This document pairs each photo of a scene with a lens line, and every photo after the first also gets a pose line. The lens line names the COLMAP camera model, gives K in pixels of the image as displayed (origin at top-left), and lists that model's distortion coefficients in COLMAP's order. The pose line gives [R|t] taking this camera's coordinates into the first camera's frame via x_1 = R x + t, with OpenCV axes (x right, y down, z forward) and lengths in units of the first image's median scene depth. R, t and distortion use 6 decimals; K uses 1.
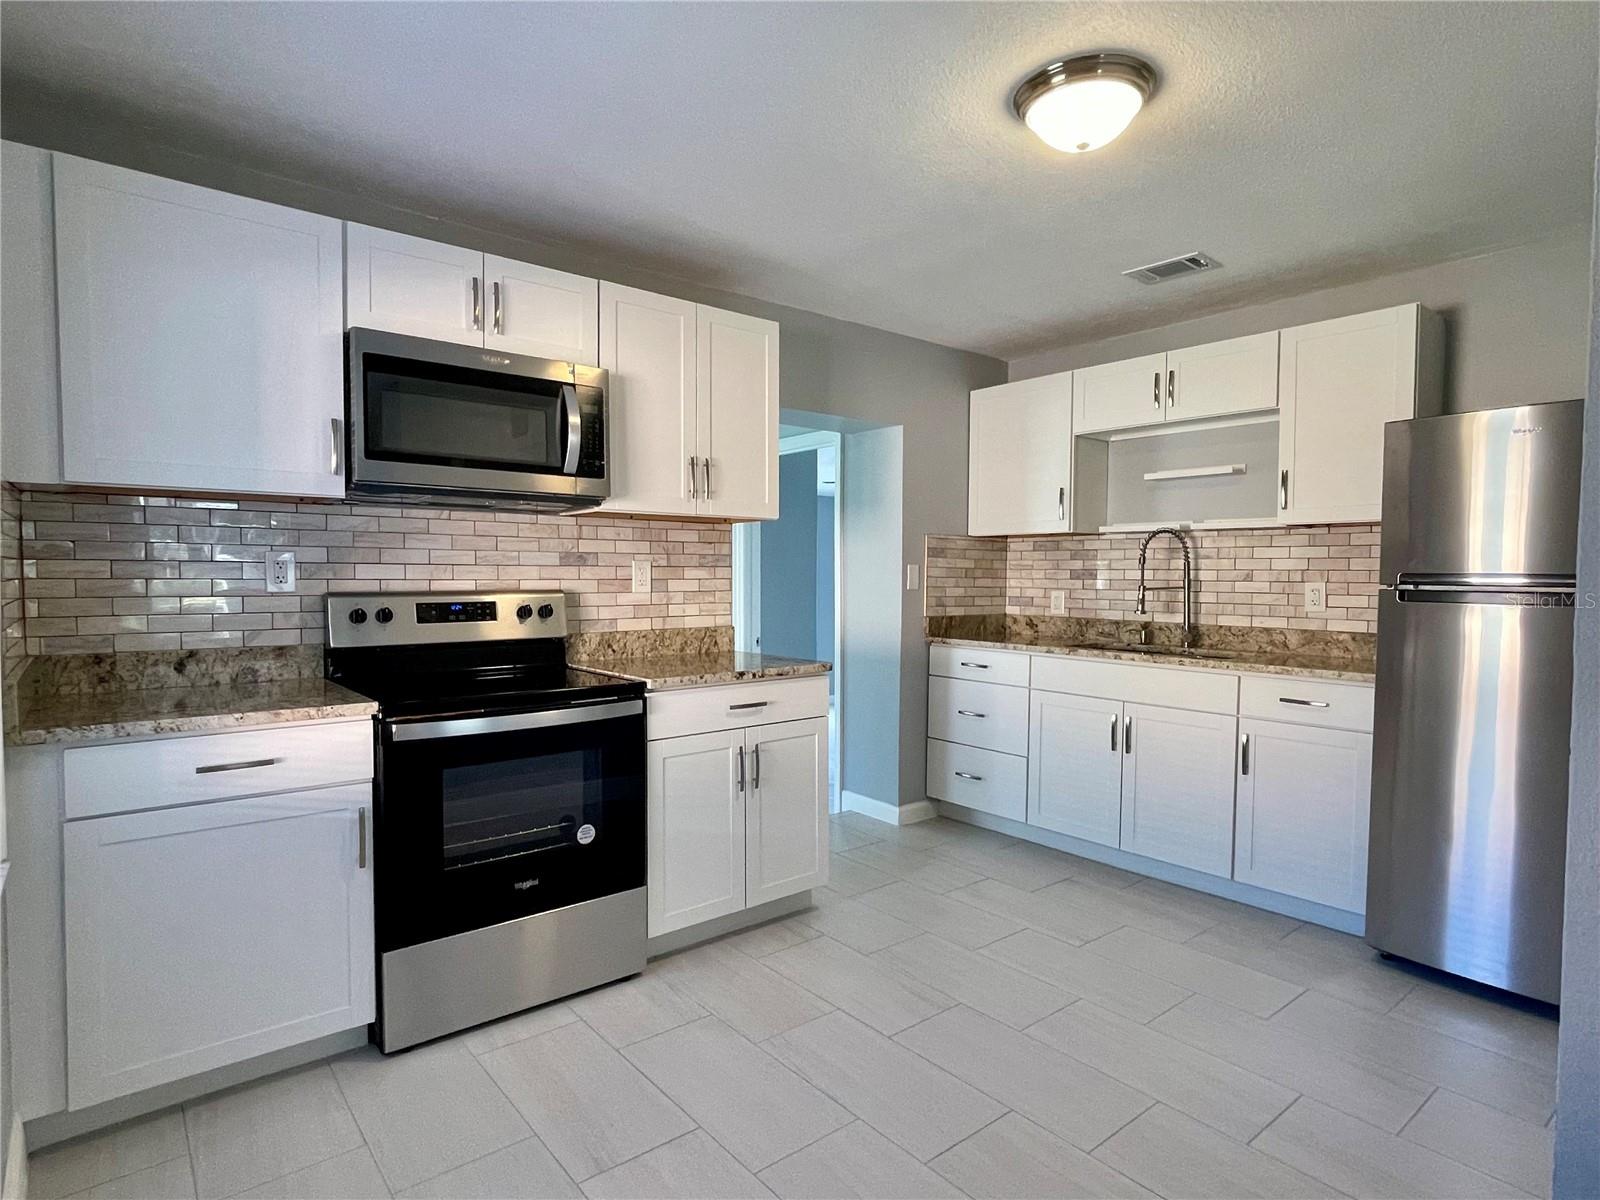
lens RADIAL K [[871.1, 0, 783.3], [0, 871.1, 606.9], [0, 0, 1]] dist [0.000286, 0.004282]
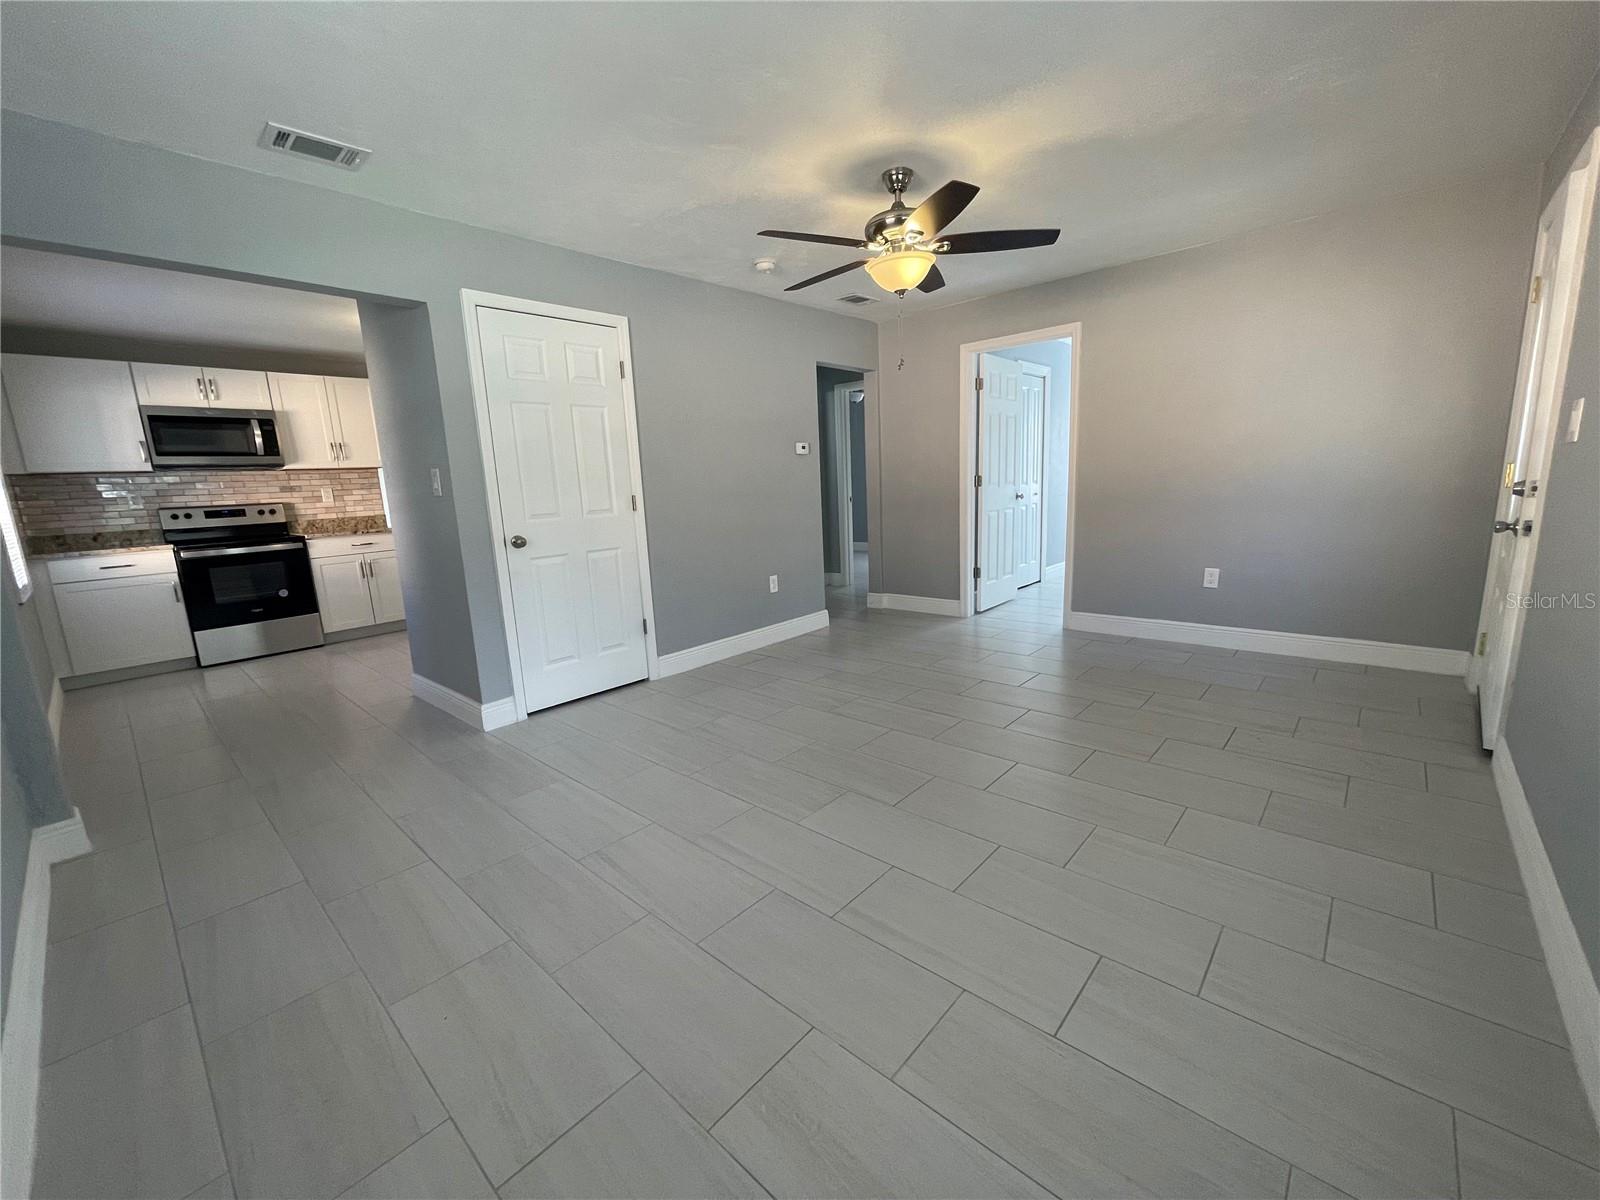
lens RADIAL K [[645.5, 0, 797.2], [0, 645.5, 601.7], [0, 0, 1]] dist [-0.001838, 0.000267]
pose [[0.985425, -0.078862, 0.150723, 0.828576], [0.056594, 0.987560, 0.146706, 0.068262], [-0.160417, -0.136037, 0.977630, -0.964504]]
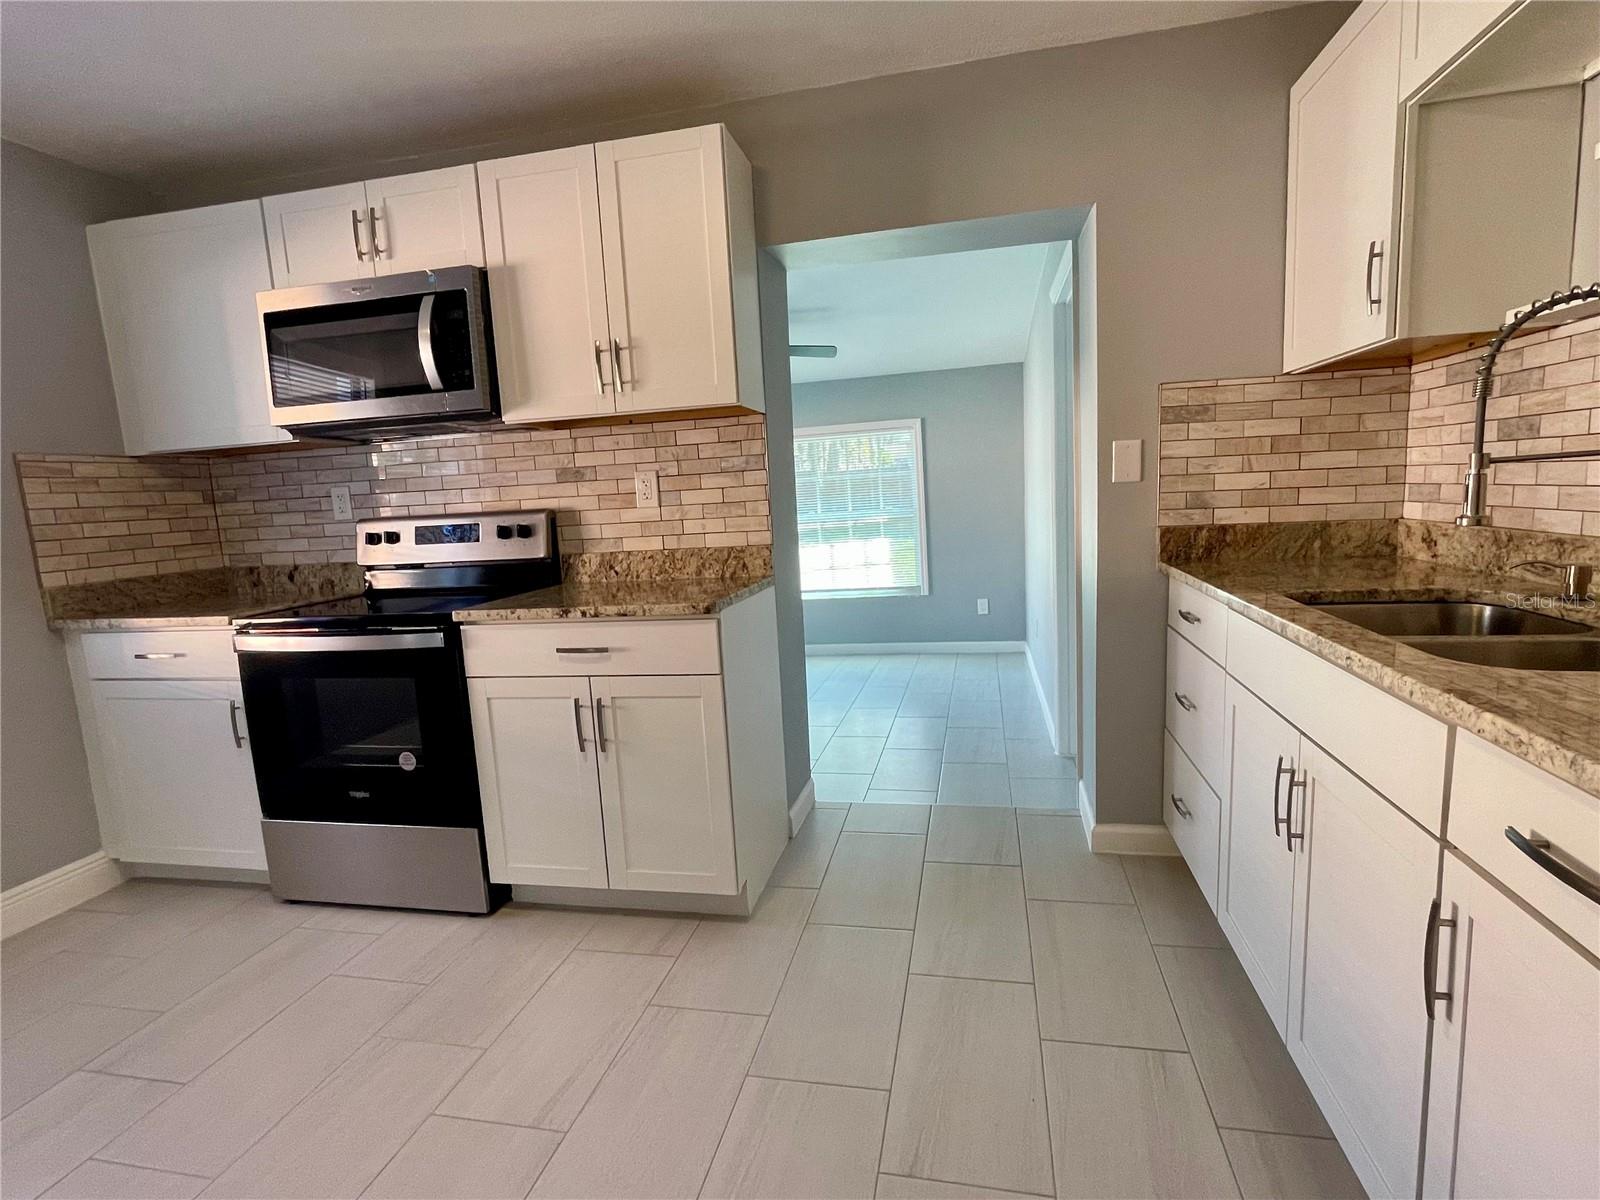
lens RADIAL K [[815.8, 0, 793.4], [0, 815.8, 604.9], [0, 0, 1]] dist [-0.001895, -0.002508]
pose [[0.620682, 0.070723, -0.780866, 0.610413], [0.027632, 0.993332, 0.111930, -0.007104], [0.783575, -0.091050, 0.614589, 0.629912]]
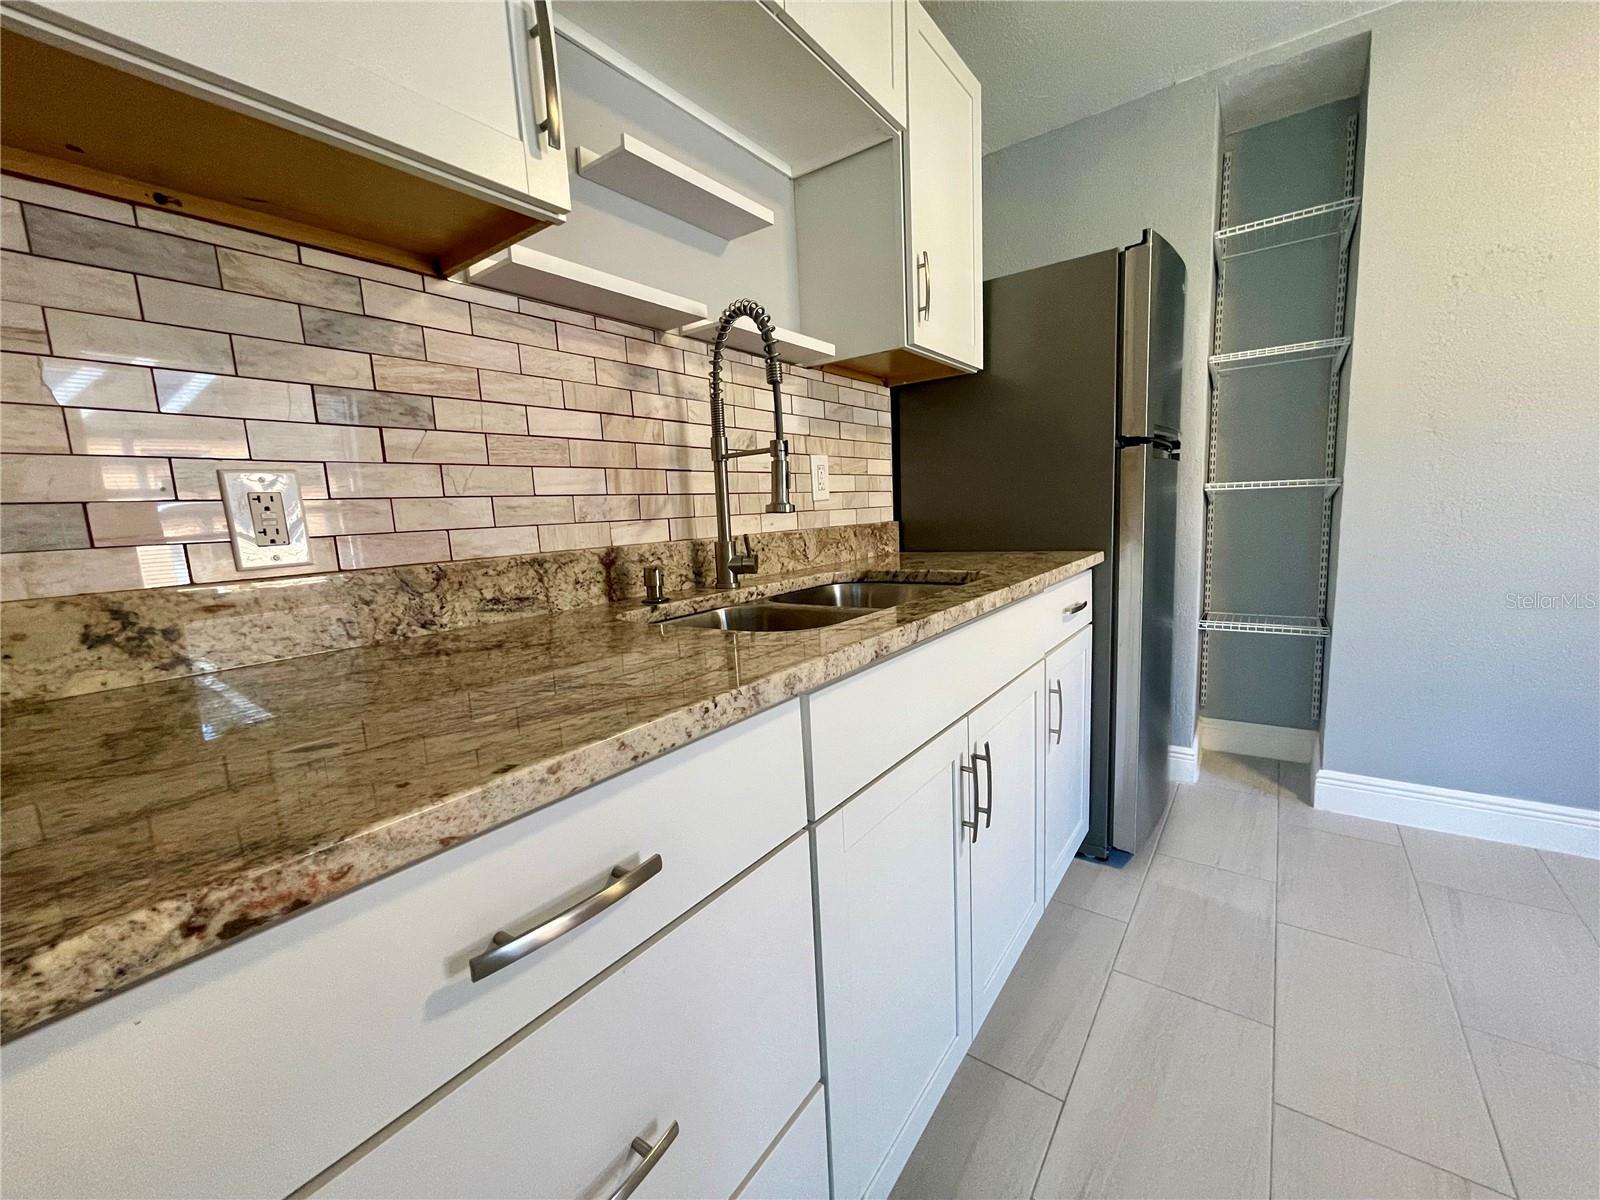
lens RADIAL K [[645.5, 0, 806.1], [0, 645.5, 600.8], [0, 0, 1]] dist [-0.001838, 0.000267]
pose [[-0.257497, -0.128658, 0.957675, 0.145503], [0.088371, 0.983807, 0.155930, 0.003655], [-0.962230, 0.124782, -0.241958, 1.275181]]
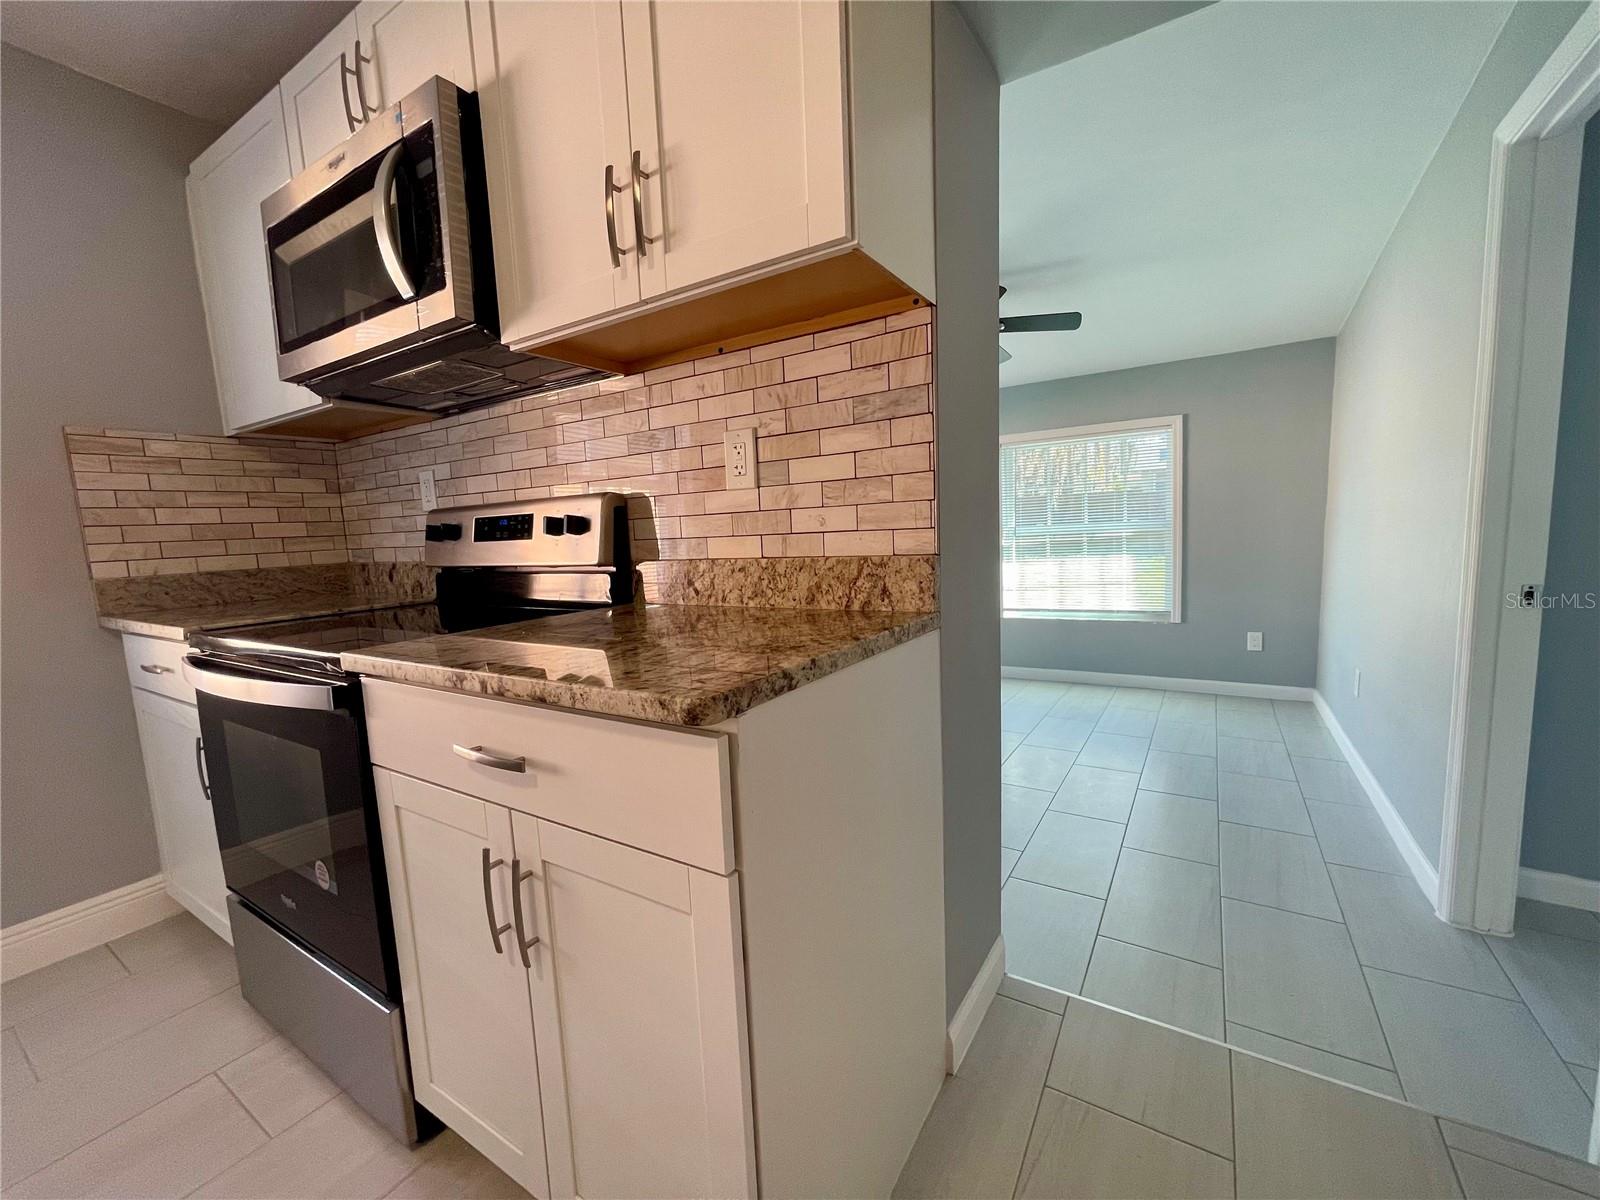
lens RADIAL K [[645.5, 0, 798.2], [0, 645.5, 601.4], [0, 0, 1]] dist [-0.001838, 0.000267]
pose [[0.321861, 0.093775, -0.942132, 0.248856], [0.009014, 0.994734, 0.102090, 0.013268], [0.946744, -0.041351, 0.319321, 0.948374]]
